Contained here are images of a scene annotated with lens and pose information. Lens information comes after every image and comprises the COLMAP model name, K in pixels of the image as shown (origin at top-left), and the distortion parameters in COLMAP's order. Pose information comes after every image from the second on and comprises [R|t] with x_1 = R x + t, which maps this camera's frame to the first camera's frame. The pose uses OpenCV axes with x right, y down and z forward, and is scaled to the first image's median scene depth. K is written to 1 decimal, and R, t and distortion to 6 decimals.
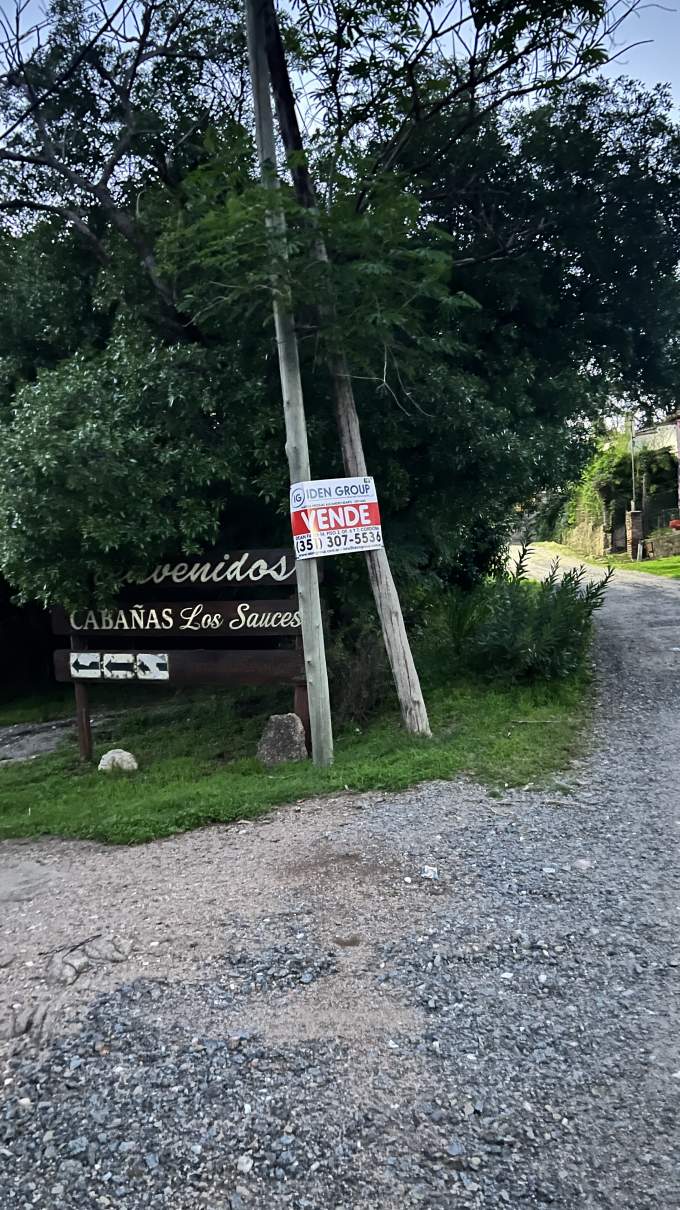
lens RADIAL K [[878.9, 0, 340.0], [0, 878.9, 605.0], [0, 0, 1]] dist [0.074159, -0.086760]
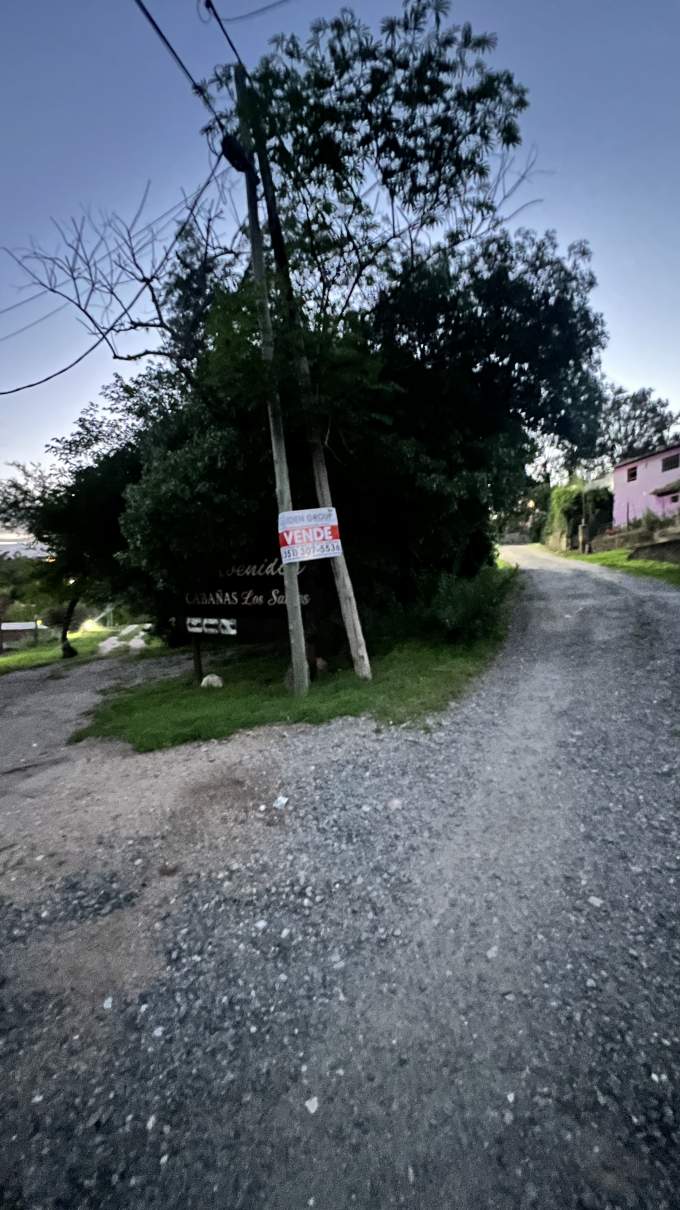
lens RADIAL K [[470.4, 0, 345.2], [0, 470.4, 601.4], [0, 0, 1]] dist [-0.003101, -0.000388]
pose [[0.986302, 0.000570, -0.164948, 0.177572], [0.006945, 0.998964, 0.044977, -0.019405], [0.164803, -0.045507, 0.985276, 0.183843]]
